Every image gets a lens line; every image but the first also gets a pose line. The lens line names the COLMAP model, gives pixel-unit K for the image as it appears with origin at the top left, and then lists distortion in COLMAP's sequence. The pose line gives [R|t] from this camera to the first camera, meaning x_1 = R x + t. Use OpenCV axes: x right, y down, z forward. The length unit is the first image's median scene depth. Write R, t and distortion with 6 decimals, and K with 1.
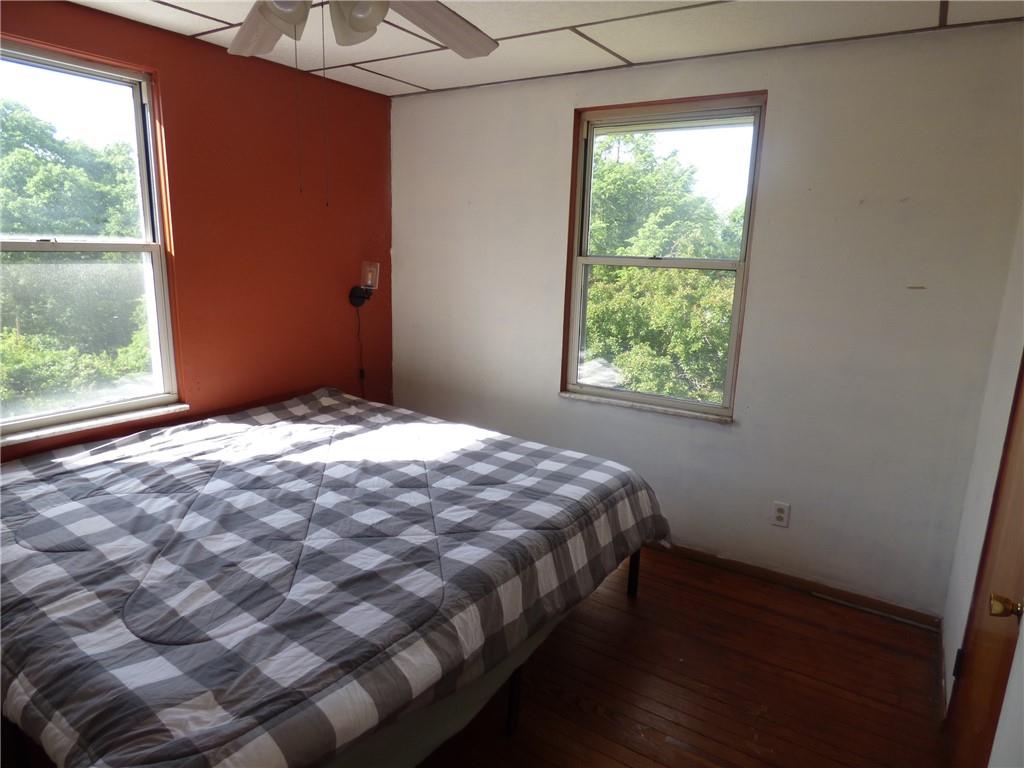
lens RADIAL K [[618.5, 0, 517.1], [0, 618.5, 385.3], [0, 0, 1]] dist [-0.011825, -0.007946]
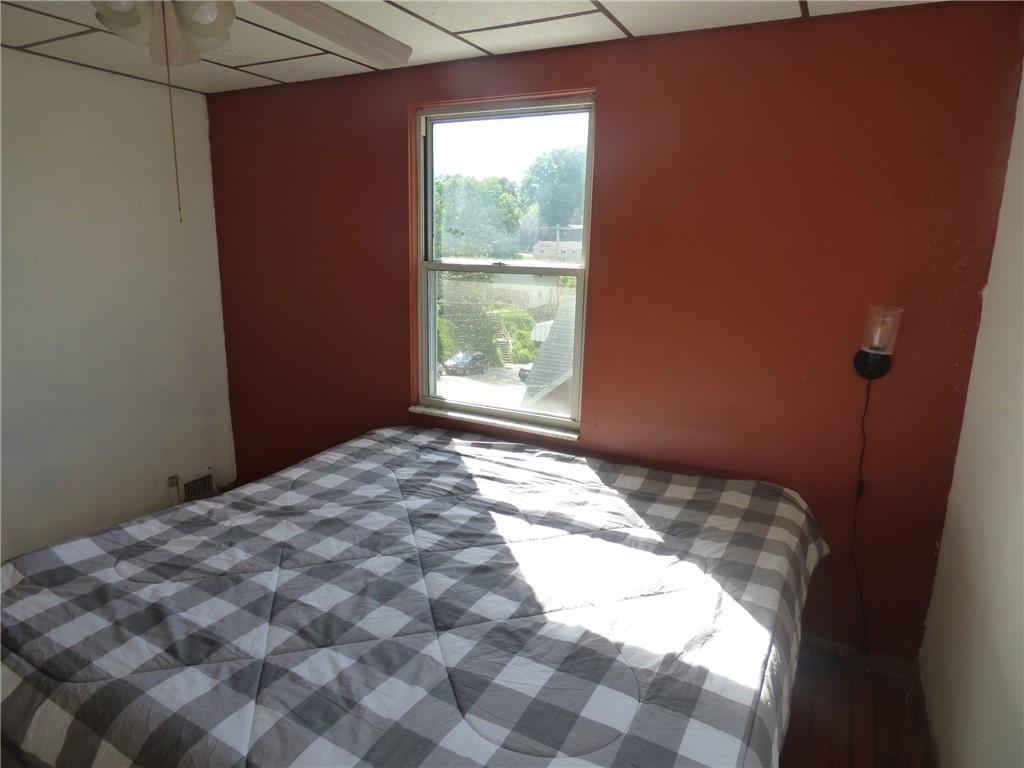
lens RADIAL K [[618.5, 0, 520.2], [0, 618.5, 382.6], [0, 0, 1]] dist [-0.011825, -0.007946]
pose [[0.105830, 0.182156, -0.977558, 0.449047], [-0.245033, 0.957541, 0.151899, -0.205079], [0.963721, 0.223459, 0.145971, 0.904500]]
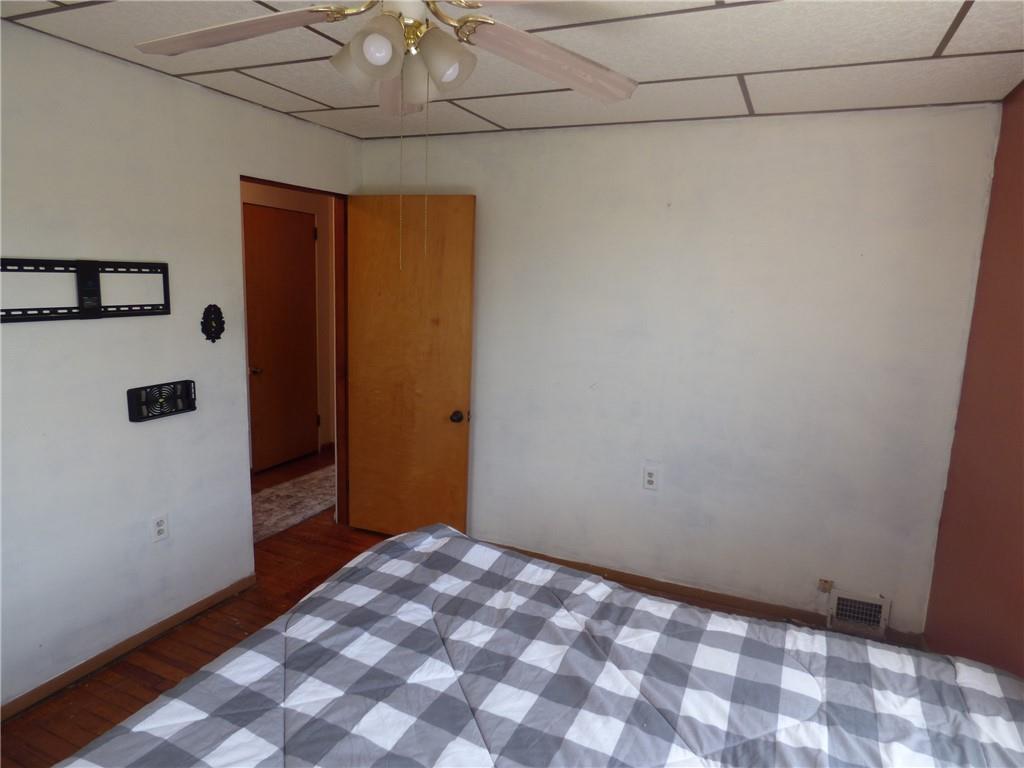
lens RADIAL K [[618.5, 0, 515.9], [0, 618.5, 385.4], [0, 0, 1]] dist [-0.011825, -0.007946]
pose [[-0.984067, -0.047075, -0.171455, -0.207266], [-0.110725, 0.916755, 0.383798, -0.322610], [0.139115, 0.396667, -0.907360, 1.244365]]
